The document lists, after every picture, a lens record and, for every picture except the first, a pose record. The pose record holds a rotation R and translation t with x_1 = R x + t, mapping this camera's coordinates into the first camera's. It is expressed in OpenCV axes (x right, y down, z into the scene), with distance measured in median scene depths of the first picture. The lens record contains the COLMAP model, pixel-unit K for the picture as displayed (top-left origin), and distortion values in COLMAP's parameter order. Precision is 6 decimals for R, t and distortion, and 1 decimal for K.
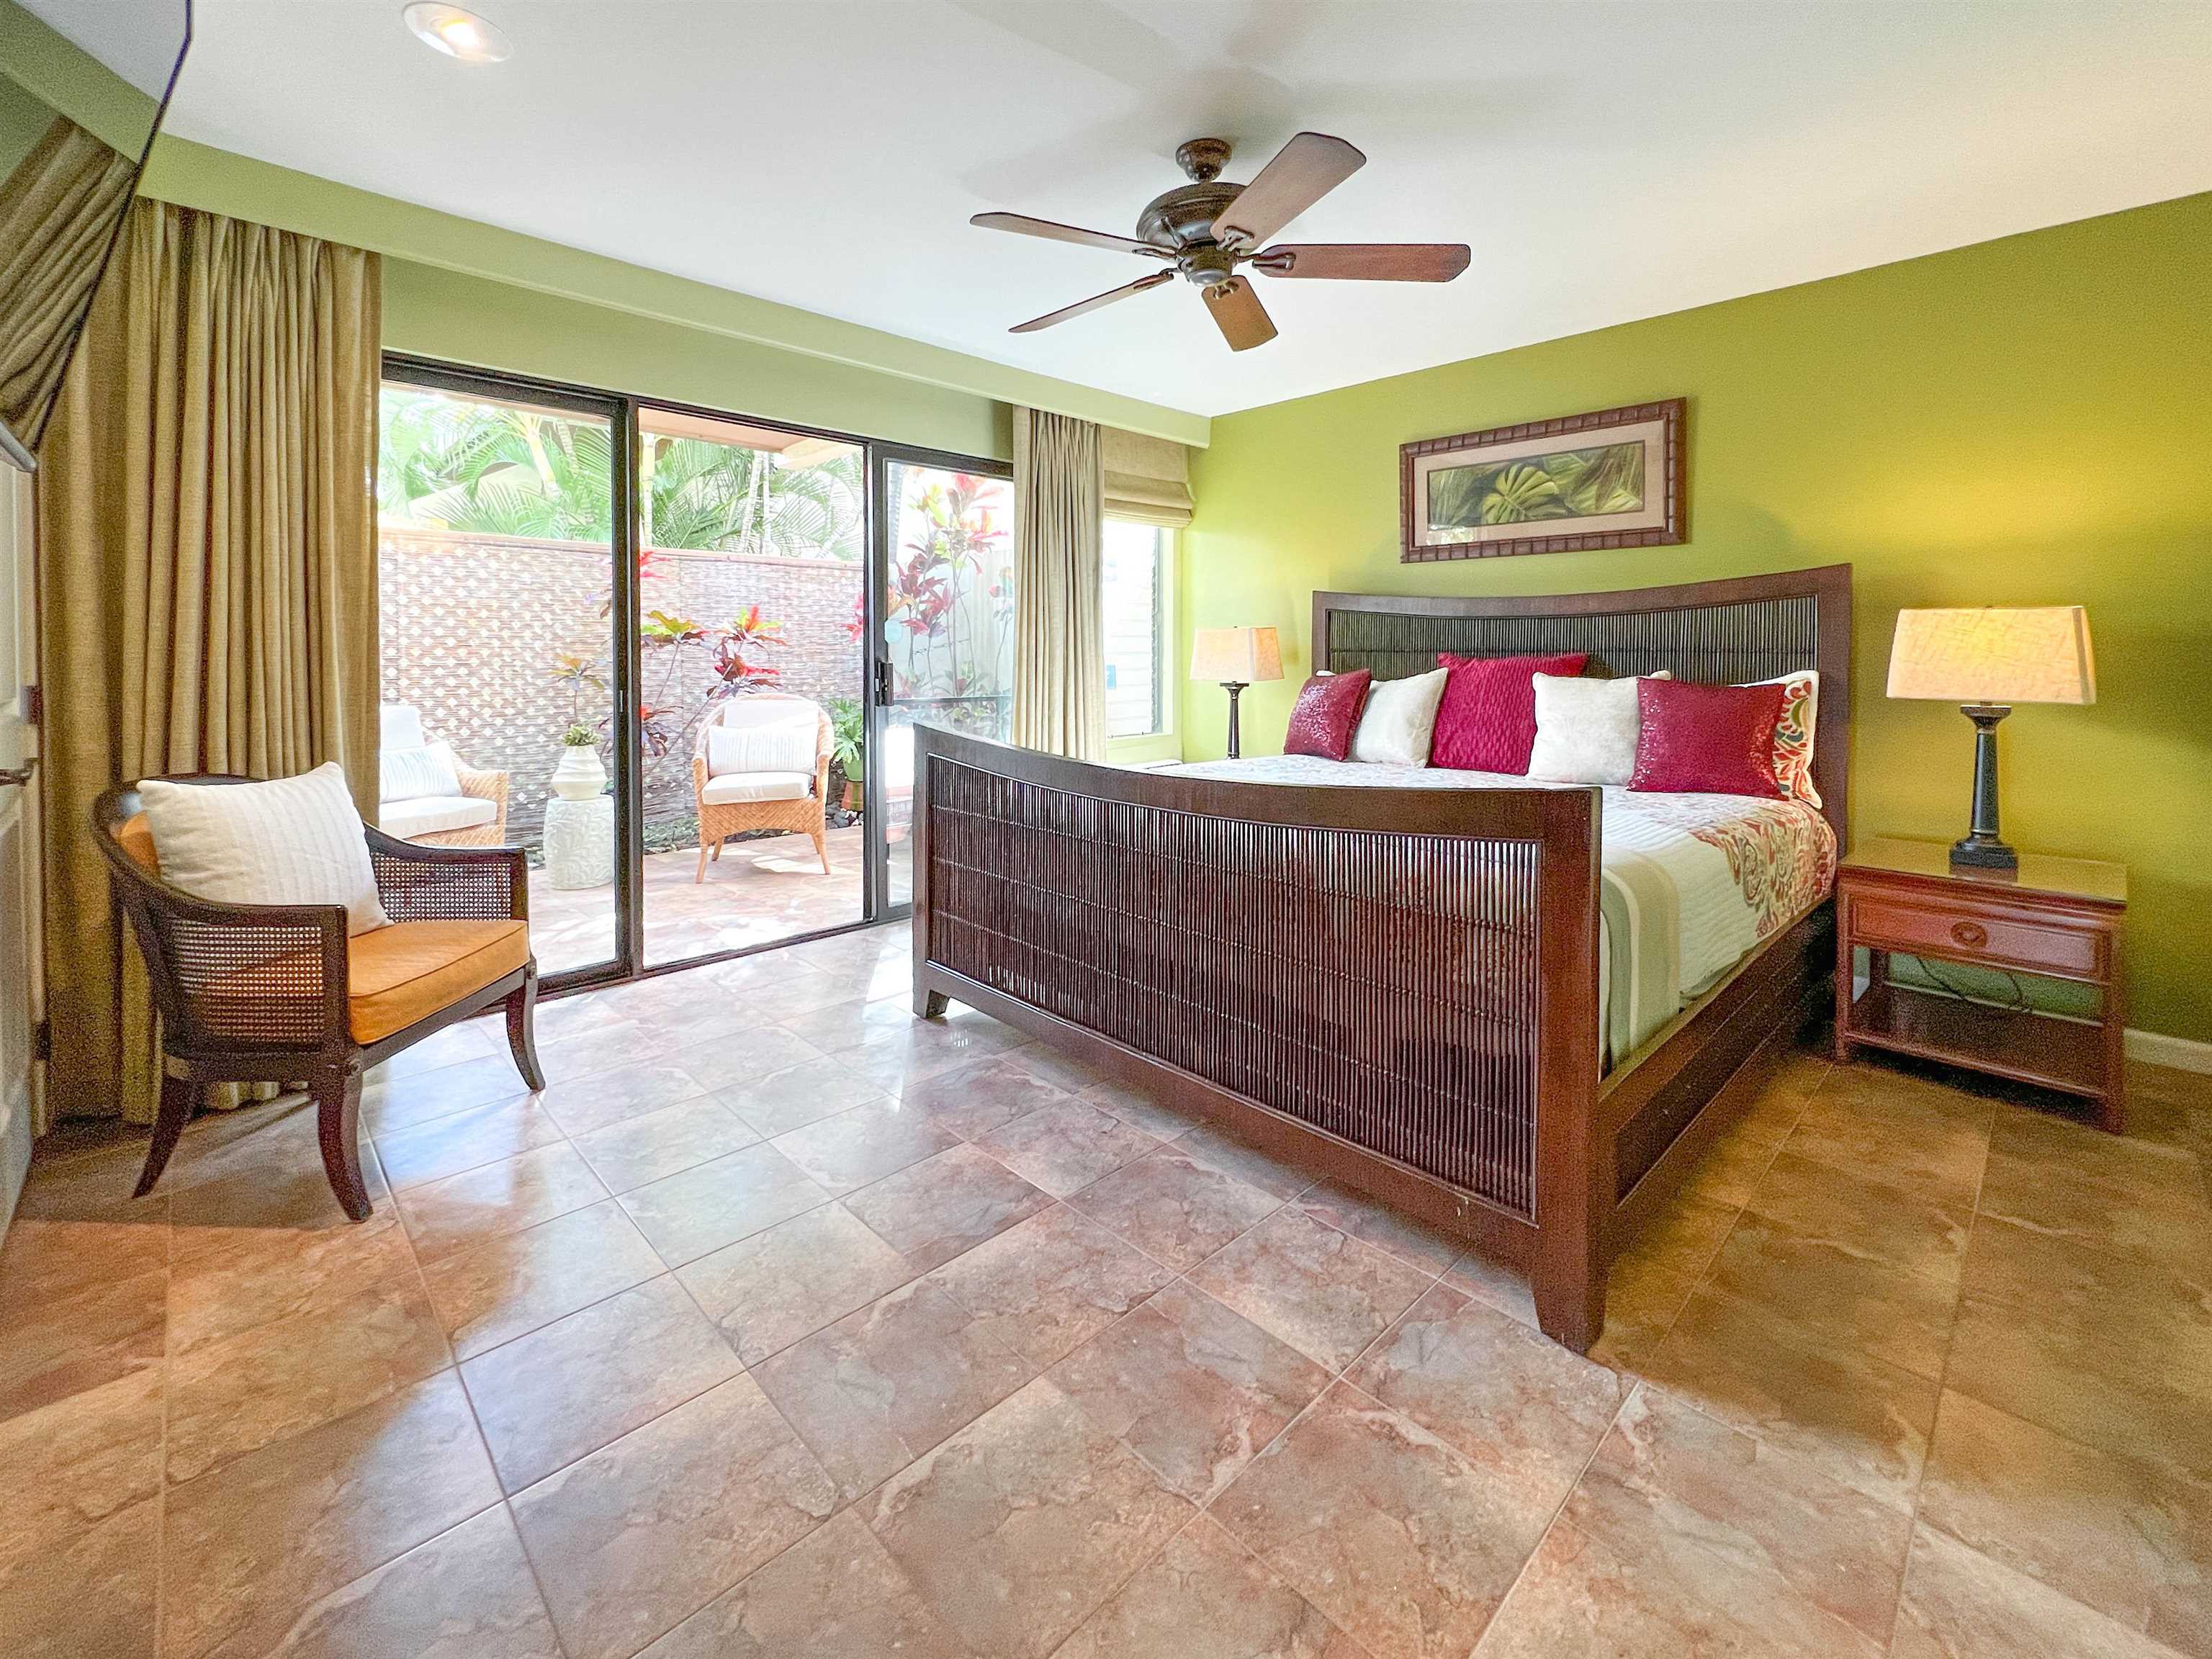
lens RADIAL K [[931.9, 0, 1103.3], [0, 931.9, 793.7], [0, 0, 1]] dist [0.000202, 0.000157]
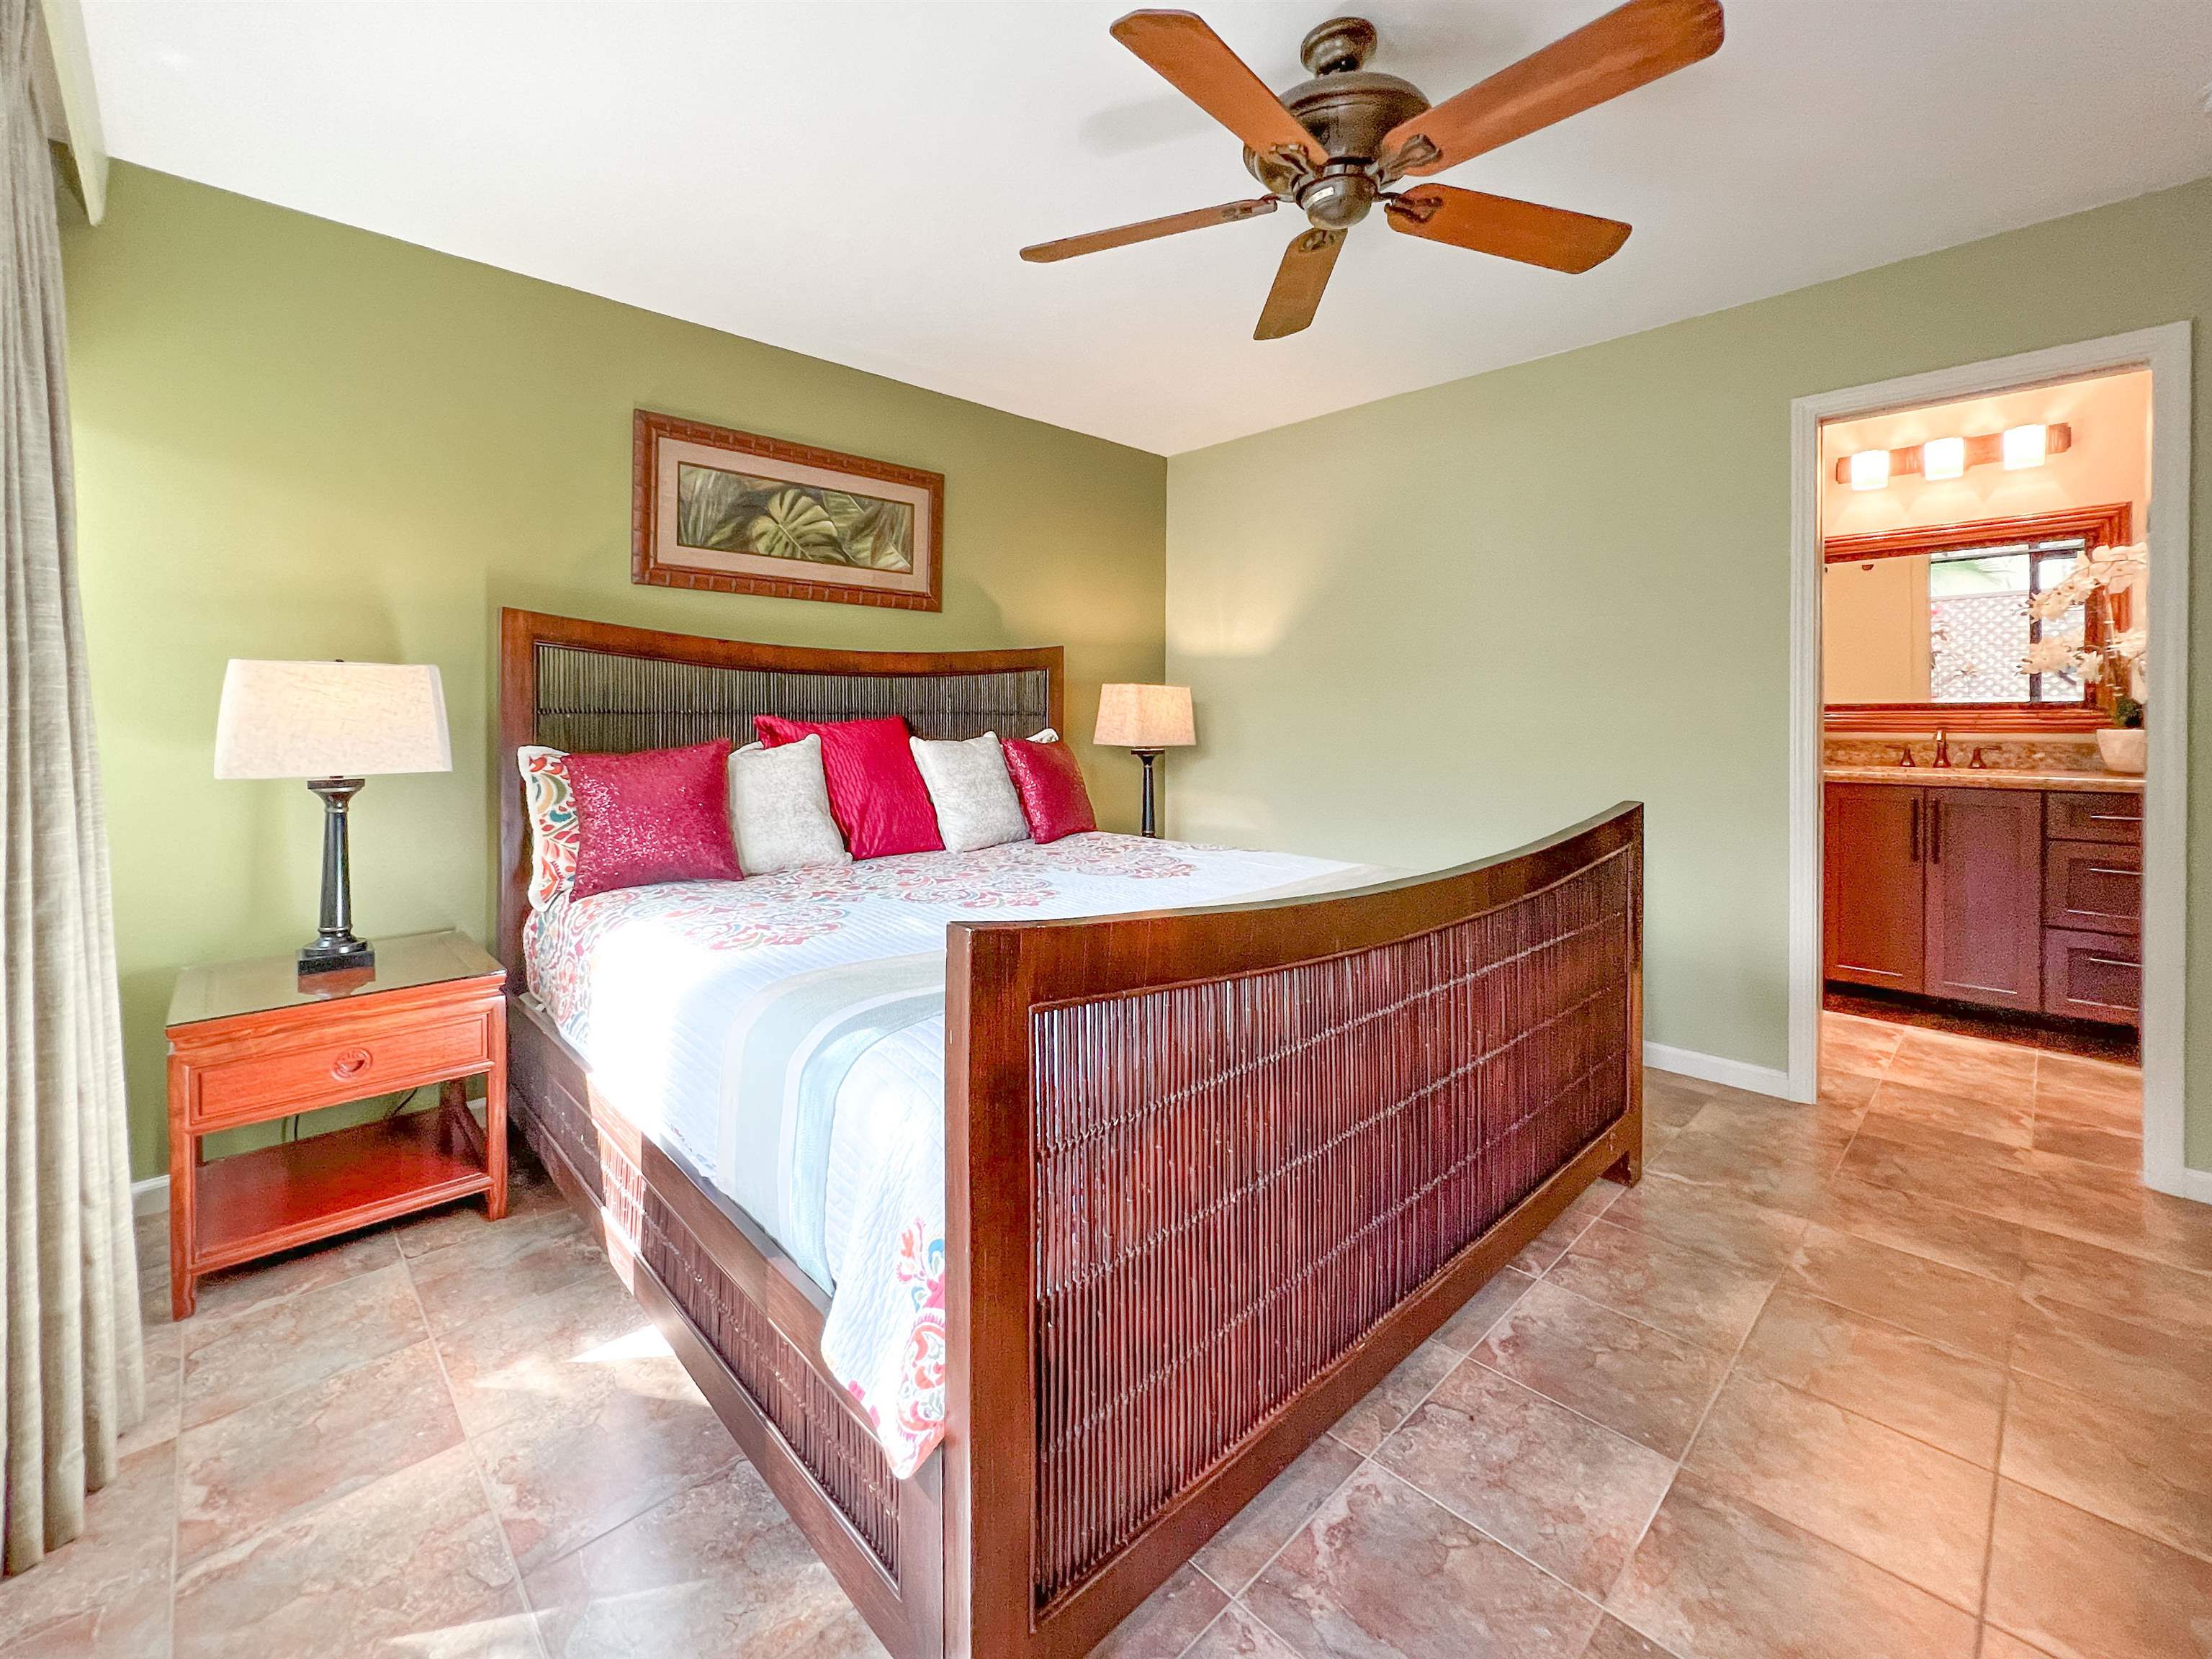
lens RADIAL K [[931.9, 0, 1103.3], [0, 931.9, 793.7], [0, 0, 1]] dist [0.000202, 0.000157]
pose [[0.008250, -0.090081, 0.995900, -0.520514], [0.148991, 0.984928, 0.087855, -0.152435], [-0.988804, 0.147655, 0.021547, 0.963530]]
